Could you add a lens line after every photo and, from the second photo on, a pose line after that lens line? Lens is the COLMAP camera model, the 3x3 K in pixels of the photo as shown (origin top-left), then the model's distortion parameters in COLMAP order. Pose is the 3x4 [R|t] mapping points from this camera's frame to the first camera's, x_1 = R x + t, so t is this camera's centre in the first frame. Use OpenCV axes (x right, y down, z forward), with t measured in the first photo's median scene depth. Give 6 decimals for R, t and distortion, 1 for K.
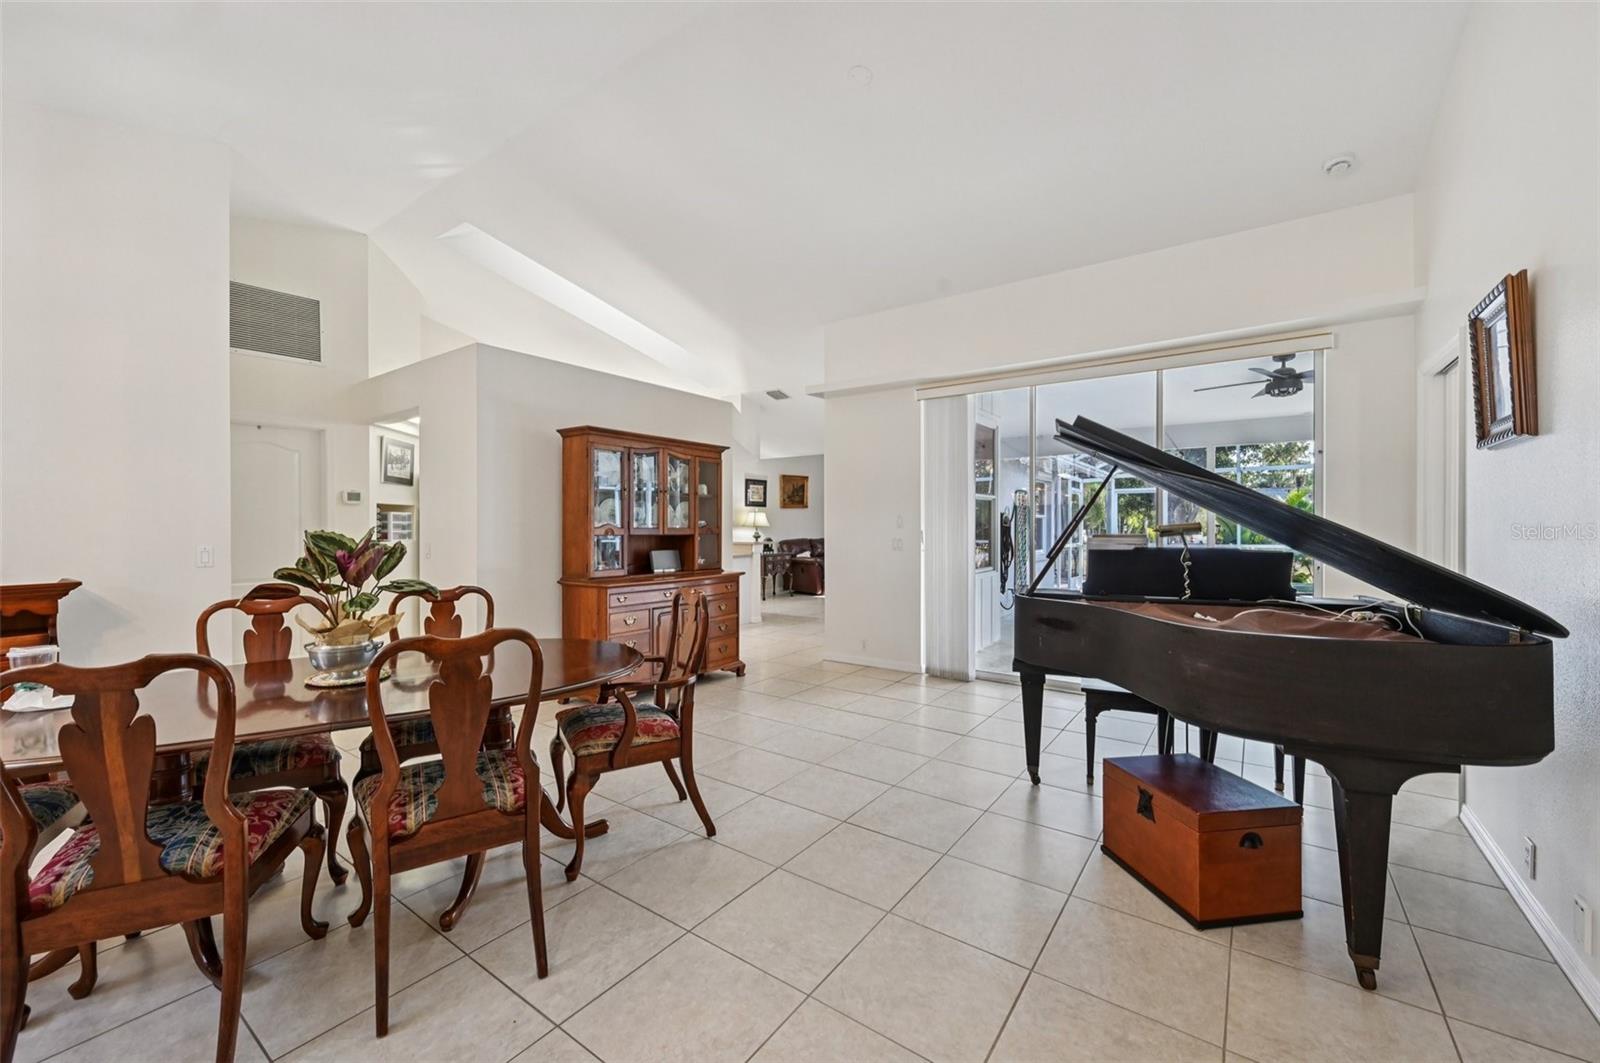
lens RADIAL K [[633.9, 0, 803.3], [0, 633.9, 522.7], [0, 0, 1]] dist [-0.002899, -0.000086]
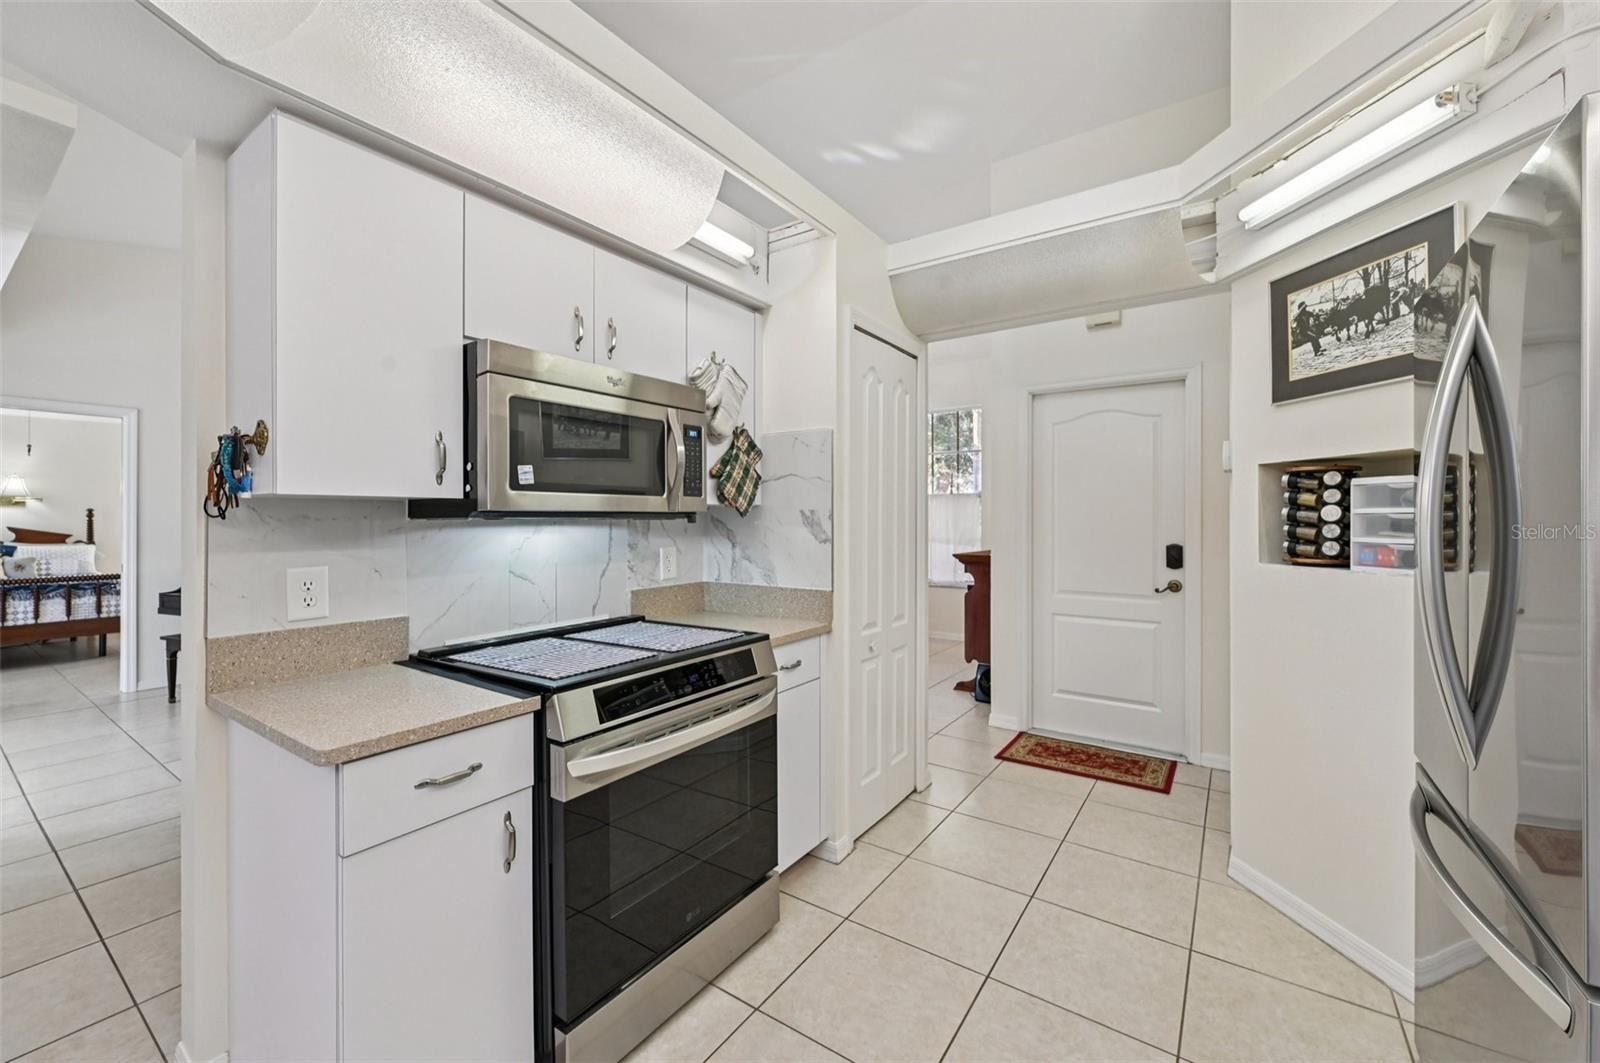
lens RADIAL K [[633.9, 0, 805.8], [0, 633.9, 517.8], [0, 0, 1]] dist [-0.002899, -0.000086]
pose [[-0.999797, 0.005385, -0.019394, -0.184338], [0.005503, 0.999967, -0.006039, 0.001777], [0.019360, -0.006145, -0.999794, 0.667688]]
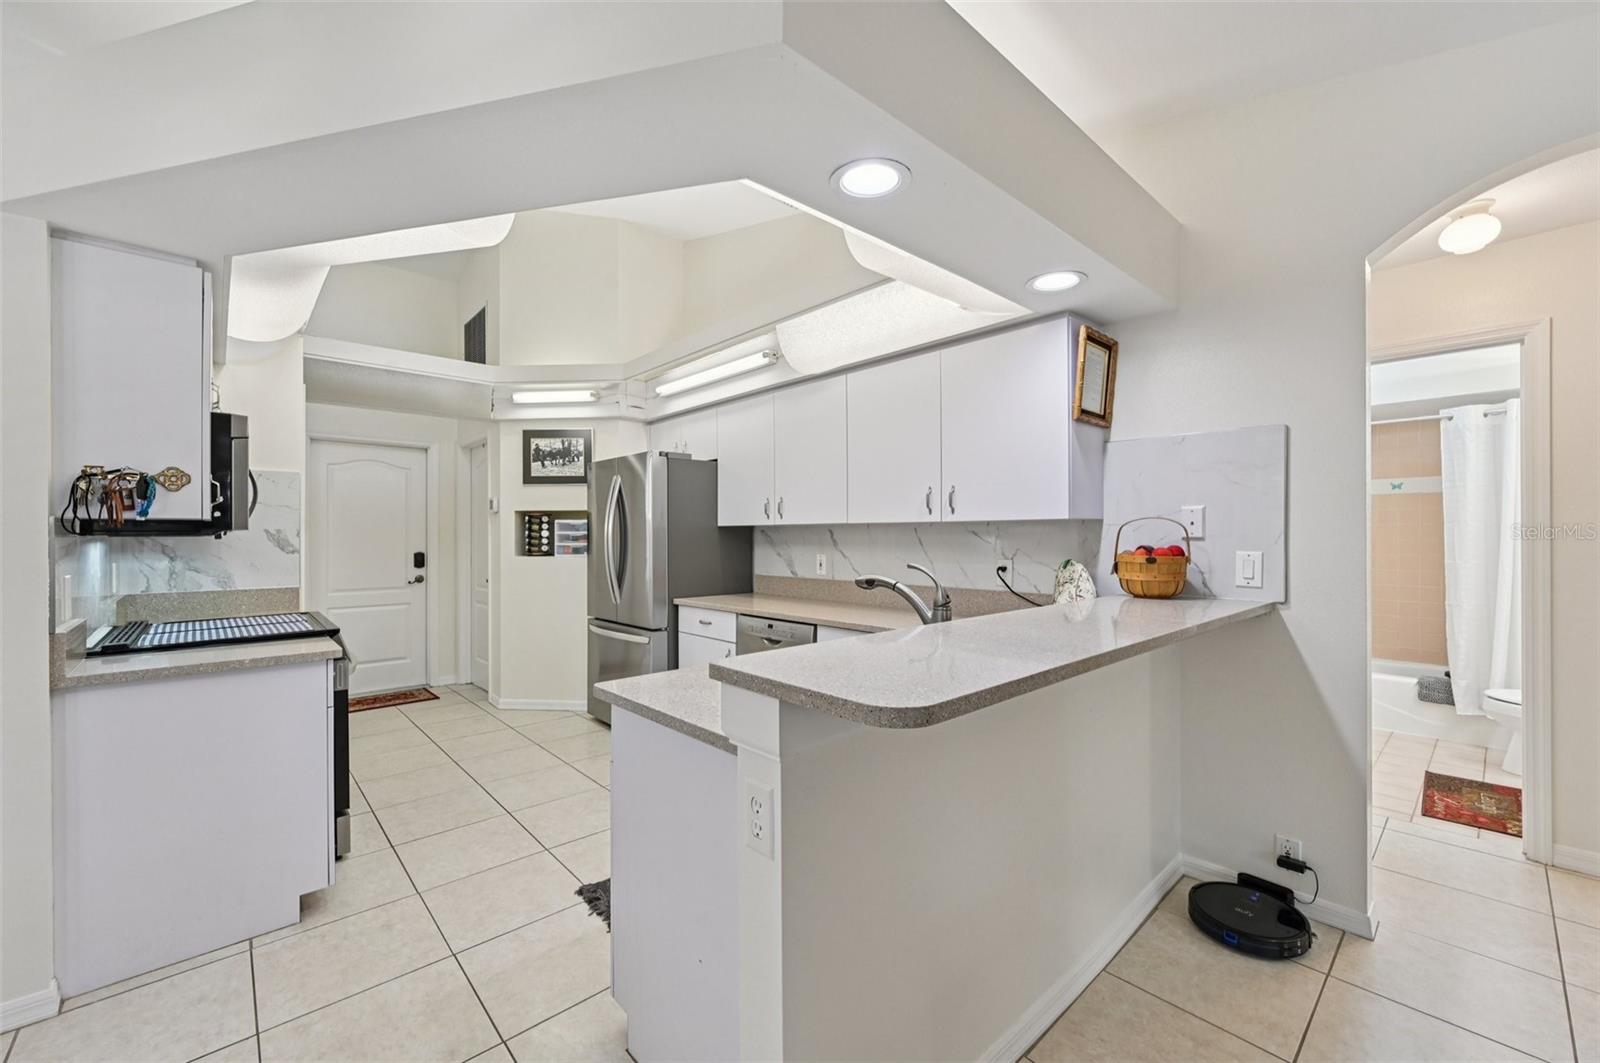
lens RADIAL K [[633.9, 0, 794.8], [0, 633.9, 538.0], [0, 0, 1]] dist [-0.002899, -0.000086]
pose [[-0.212372, 0.008358, -0.977153, 0.039177], [0.006323, 0.999954, 0.007179, 0.001199], [0.977169, -0.004654, -0.212415, 0.745540]]
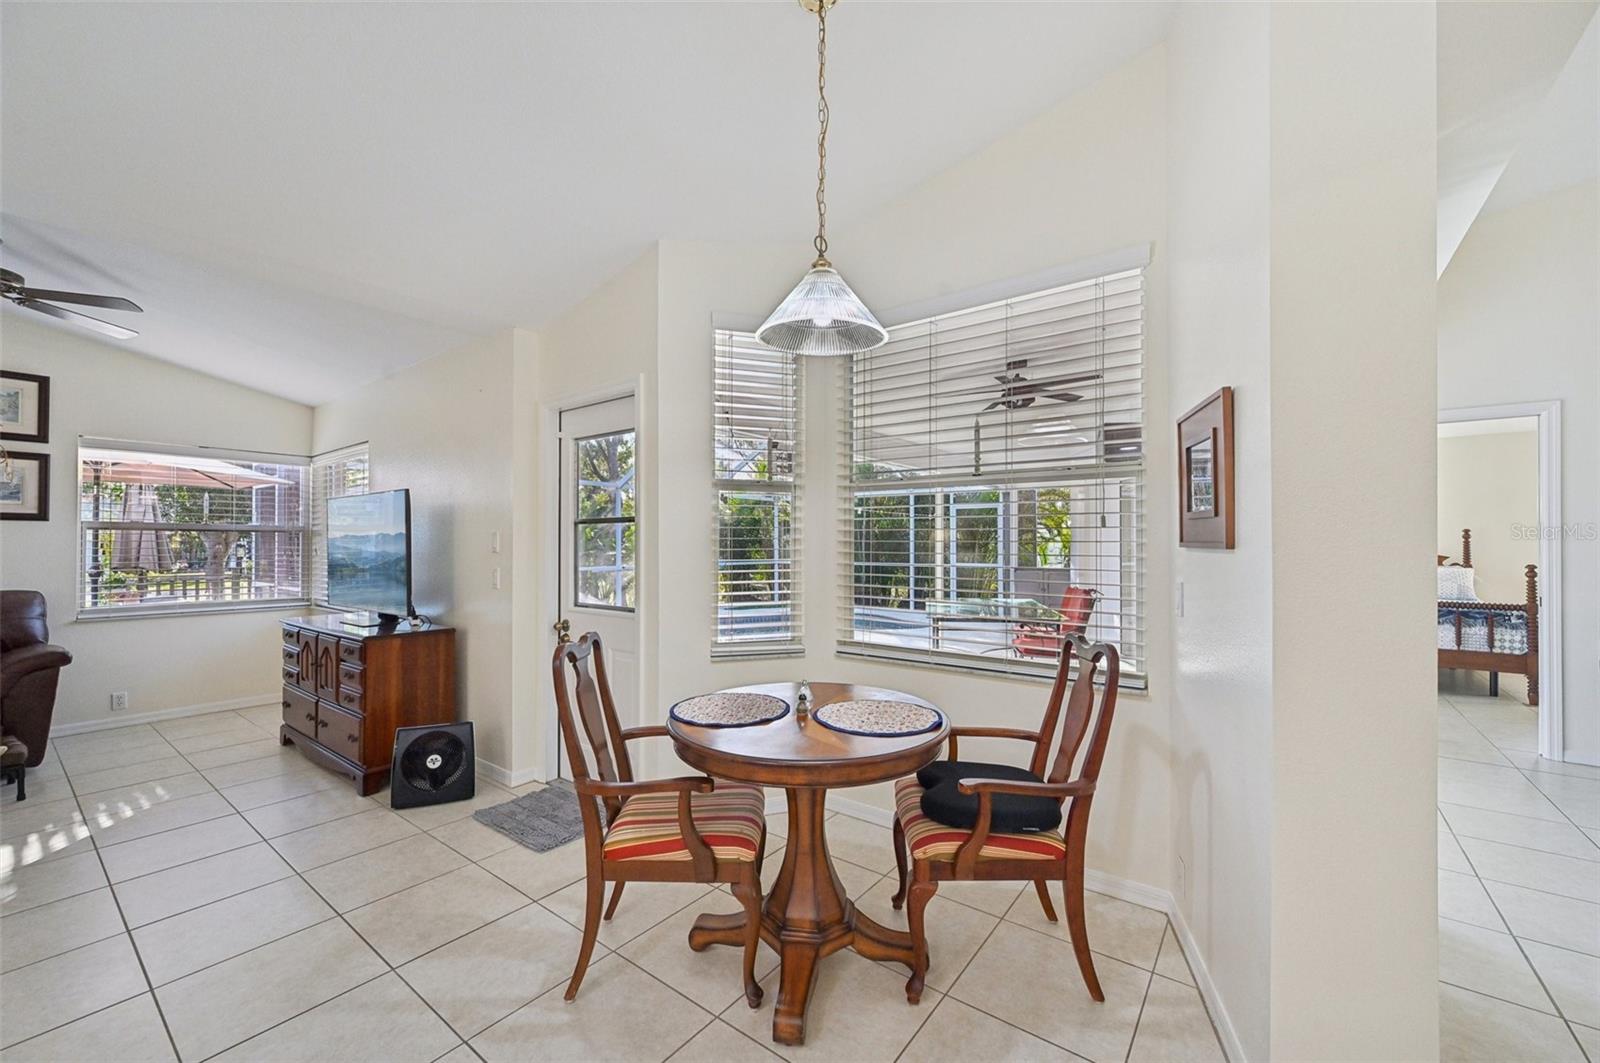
lens RADIAL K [[633.9, 0, 806.2], [0, 633.9, 537.6], [0, 0, 1]] dist [-0.002899, -0.000086]
pose [[0.024438, 0.009825, 0.999653, -0.091696], [-0.001565, 0.999951, -0.009790, -0.000042], [-0.999700, -0.001325, 0.024452, 0.625719]]
